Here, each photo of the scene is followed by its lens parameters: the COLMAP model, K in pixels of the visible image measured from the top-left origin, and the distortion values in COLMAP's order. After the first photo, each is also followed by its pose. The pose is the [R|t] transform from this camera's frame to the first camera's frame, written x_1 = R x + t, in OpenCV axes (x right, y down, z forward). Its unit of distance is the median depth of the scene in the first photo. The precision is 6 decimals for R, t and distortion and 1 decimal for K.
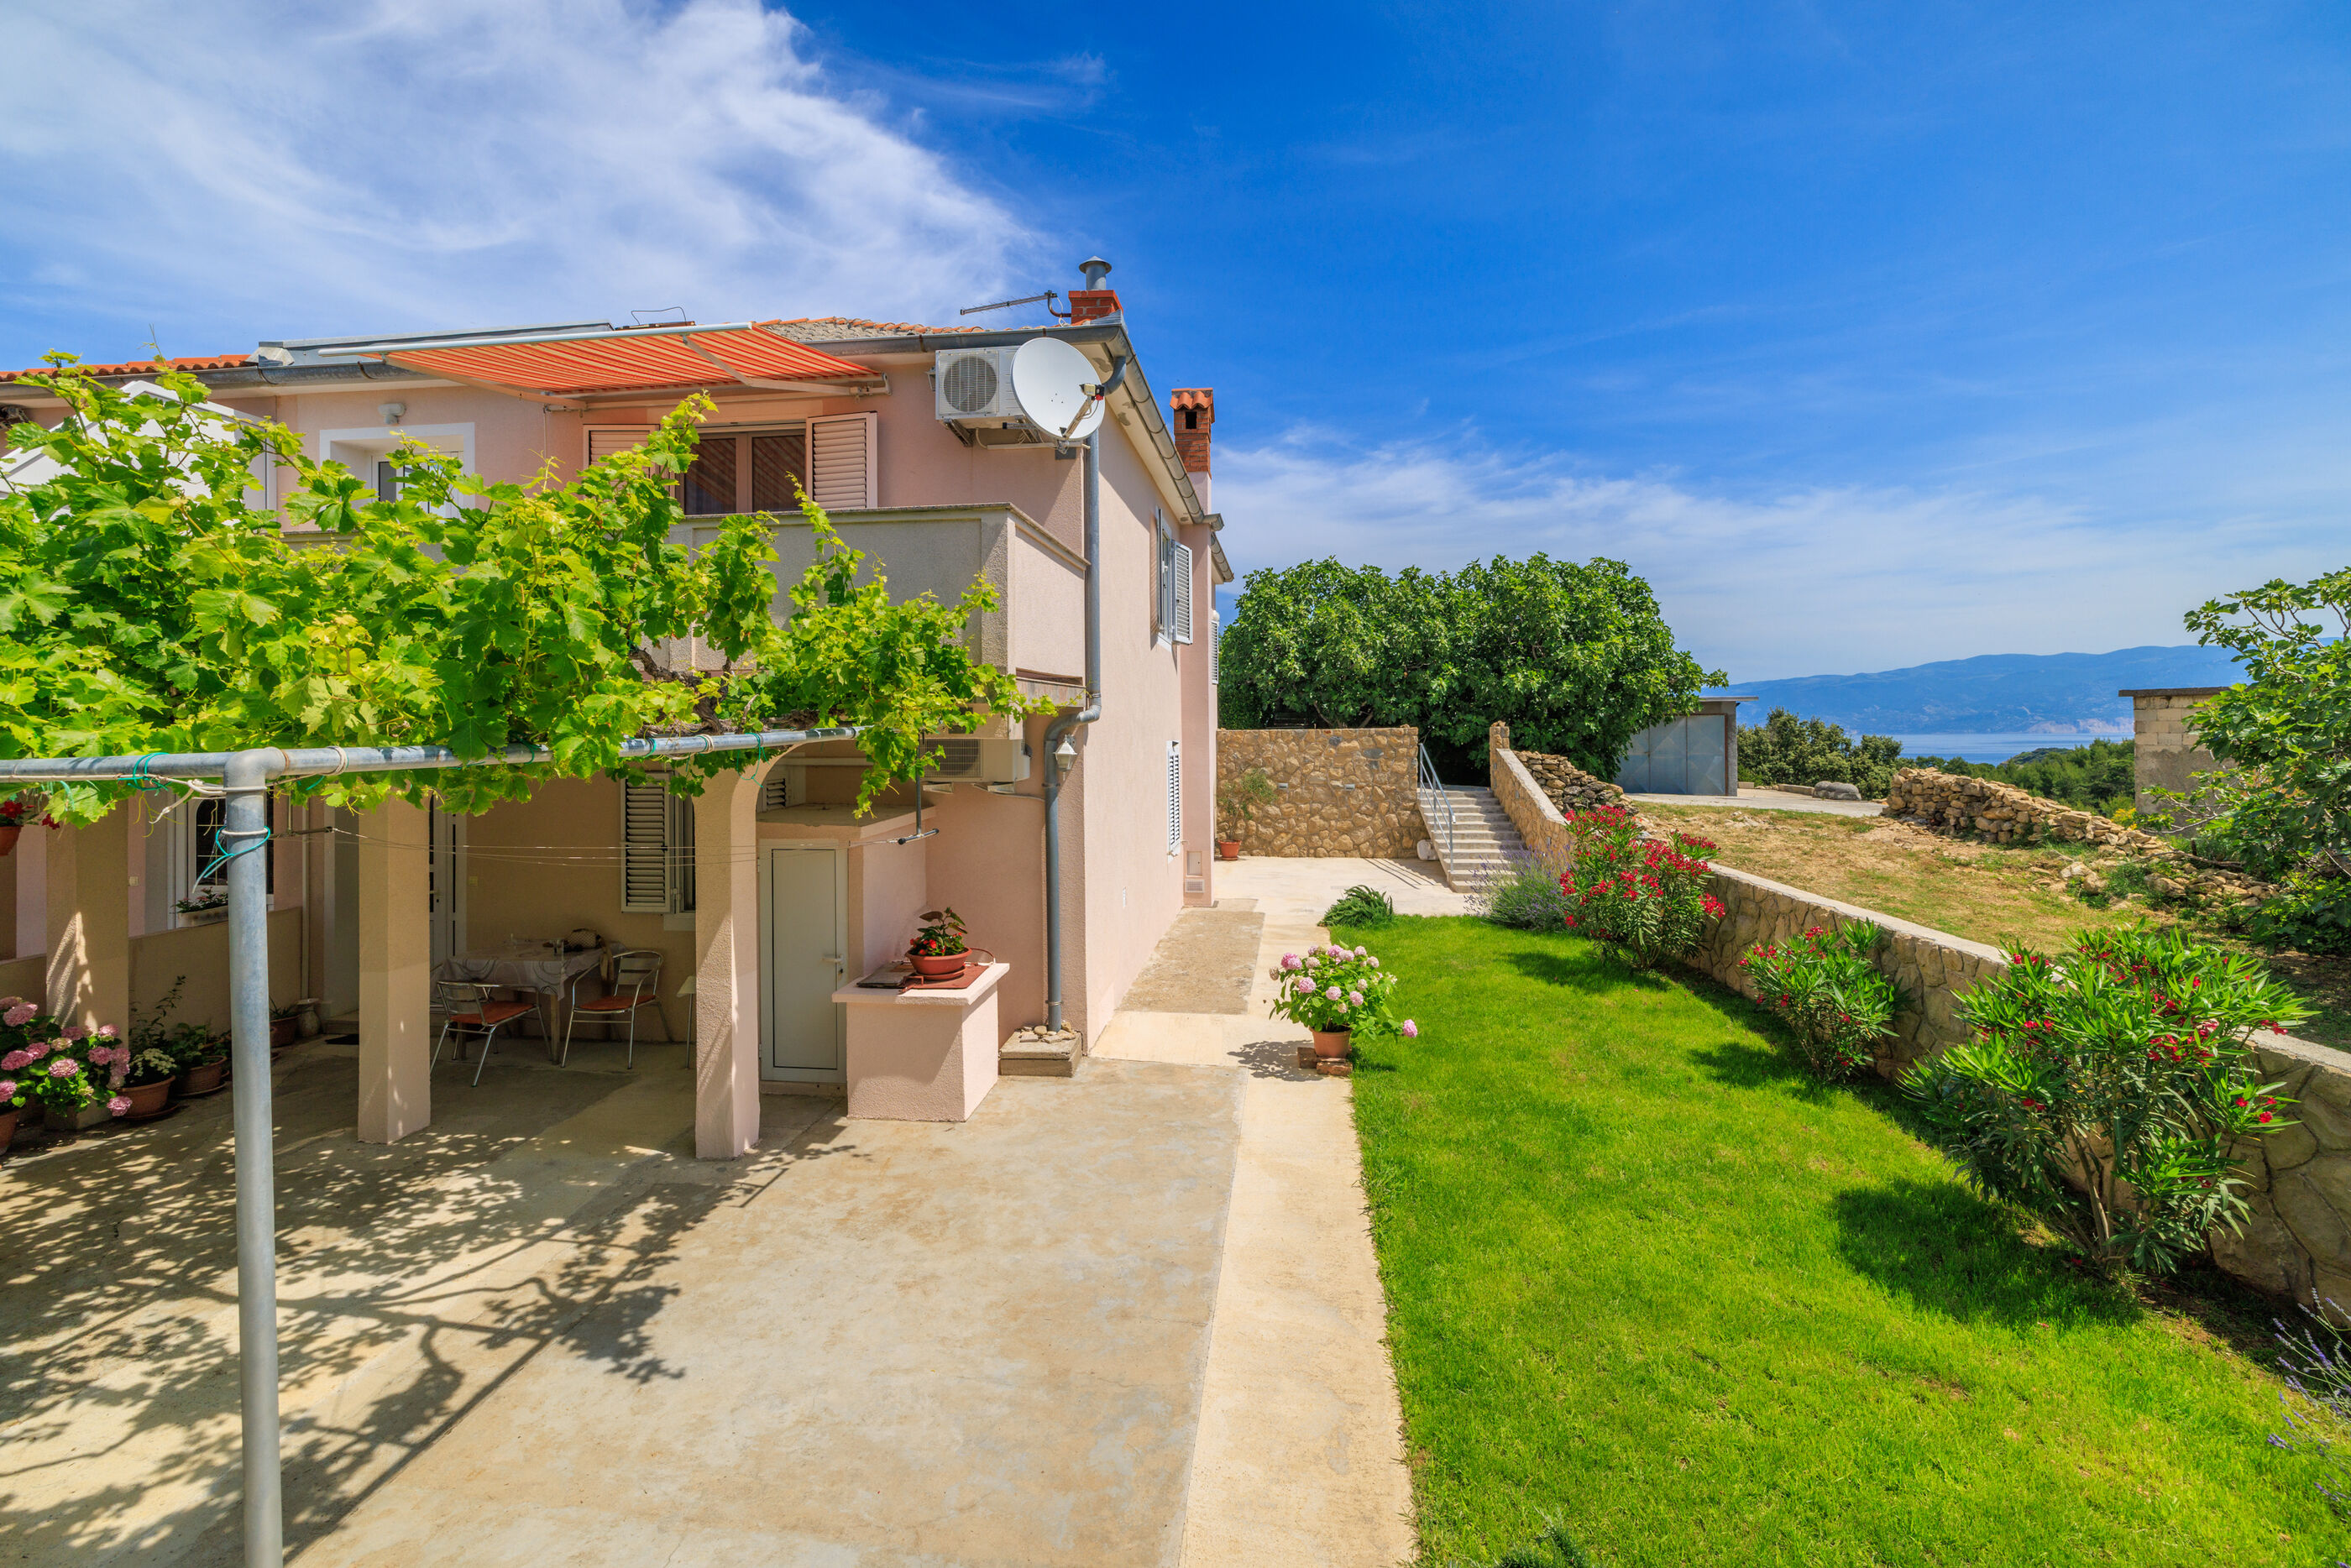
lens RADIAL K [[996.2, 0, 1193.5], [0, 996.2, 720.4], [0, 0, 1]] dist [0.000606, 0.000828]
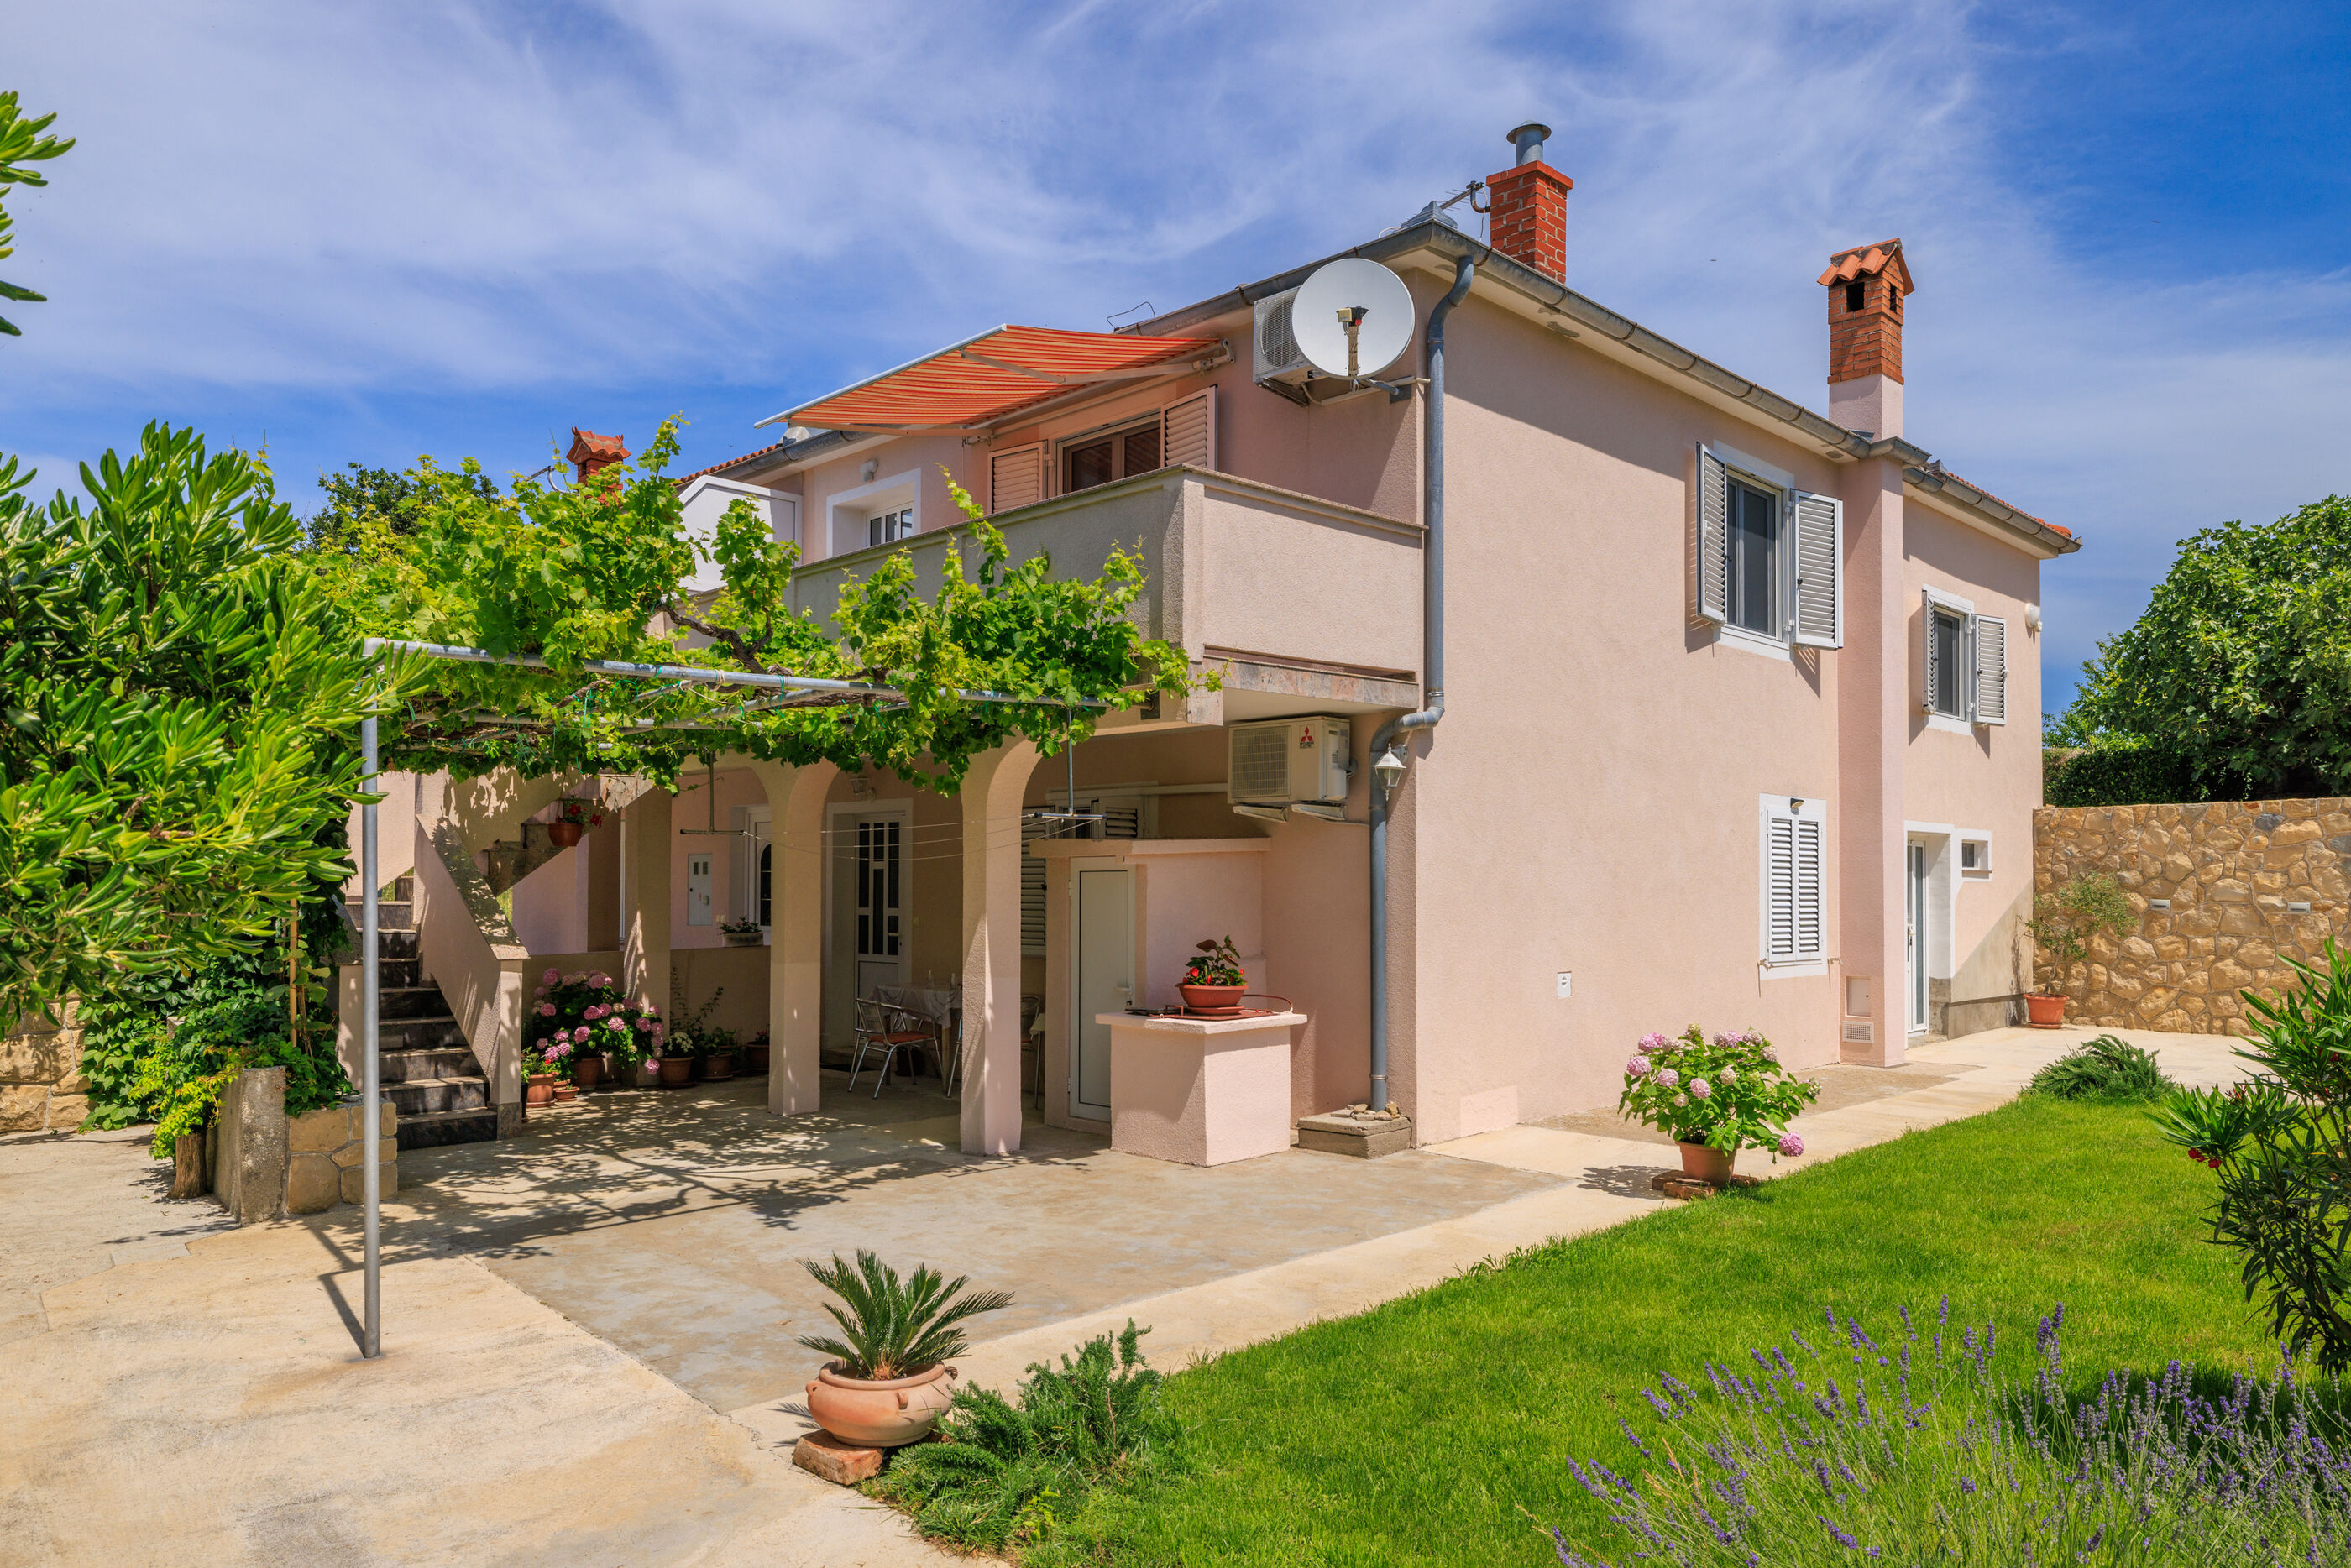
lens RADIAL K [[1618.7, 0, 1184.1], [0, 1618.7, 843.9], [0, 0, 1]] dist [-0.003553, 0.004530]
pose [[0.787199, -0.000245, -0.616698, 0.547098], [-0.006169, 0.999947, -0.008272, 0.107115], [0.616668, 0.010316, 0.787156, -0.128812]]
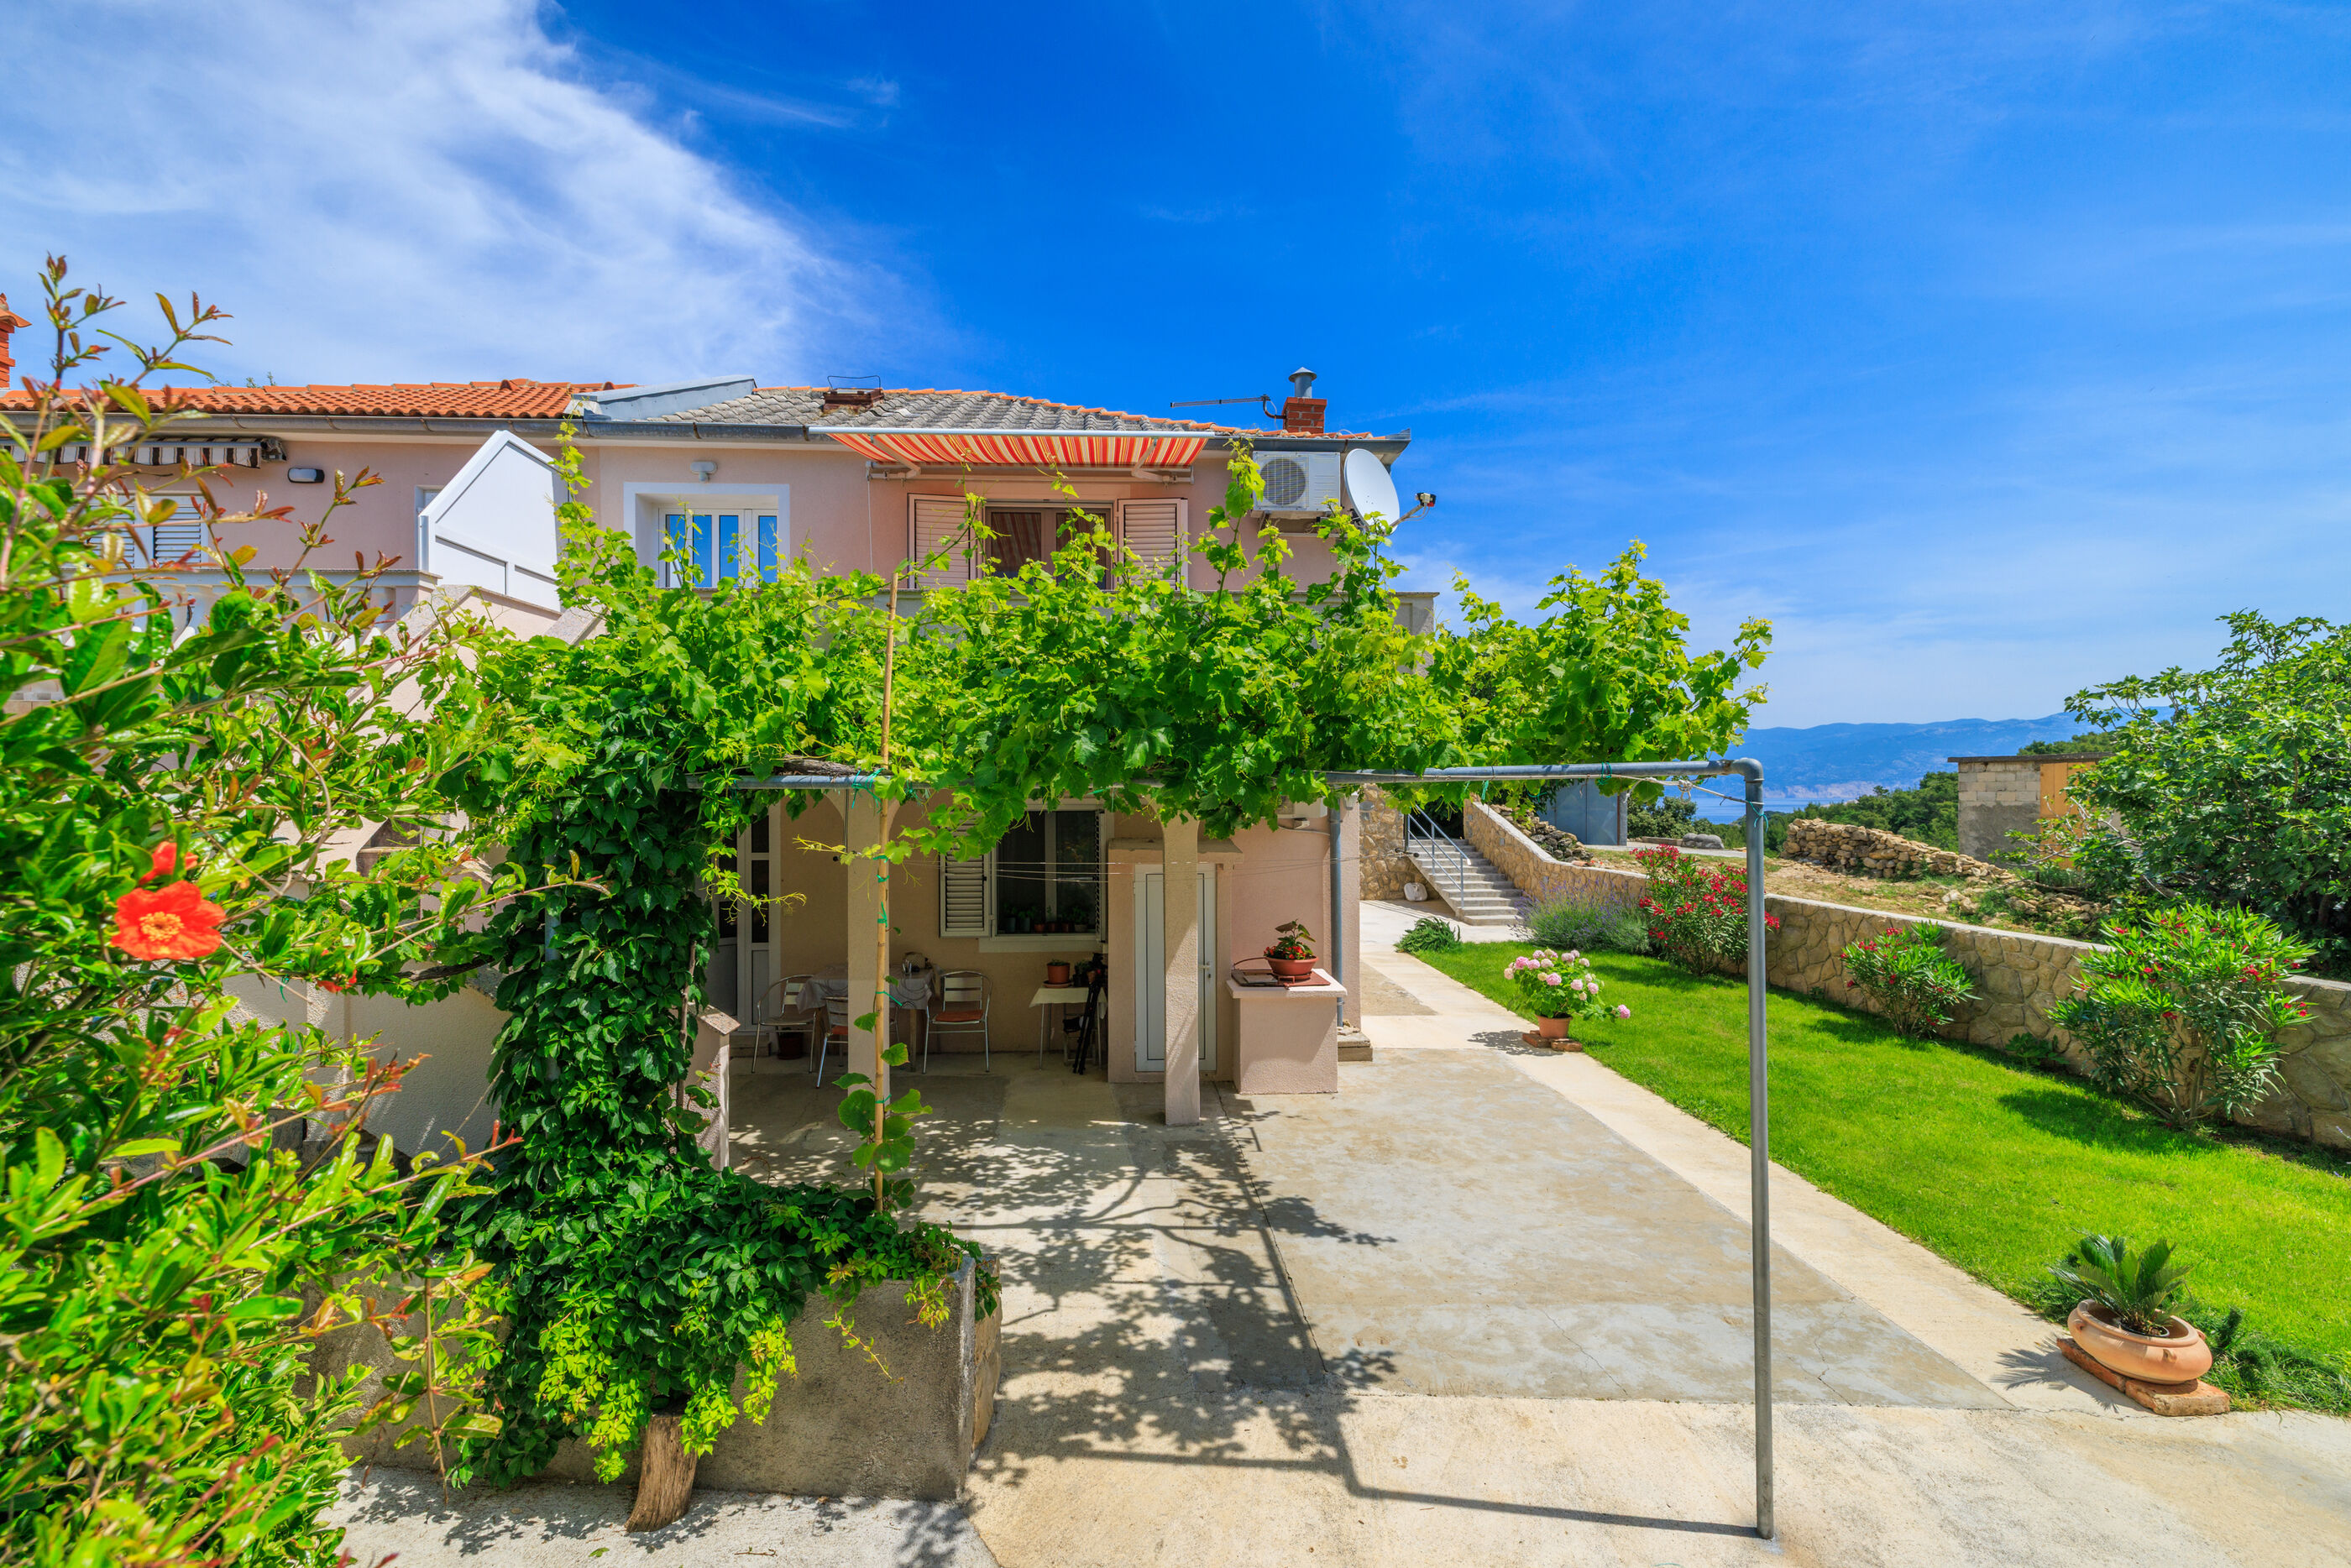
lens RADIAL K [[1000.8, 0, 1175.5], [0, 1000.8, 784.0], [0, 0, 1]] dist [-0.000915, 0.000279]
pose [[0.984349, 0.007890, 0.176054, -0.544262], [-0.008407, 0.999962, 0.002190, 0.019214], [-0.176030, -0.003636, 0.984378, -0.146484]]
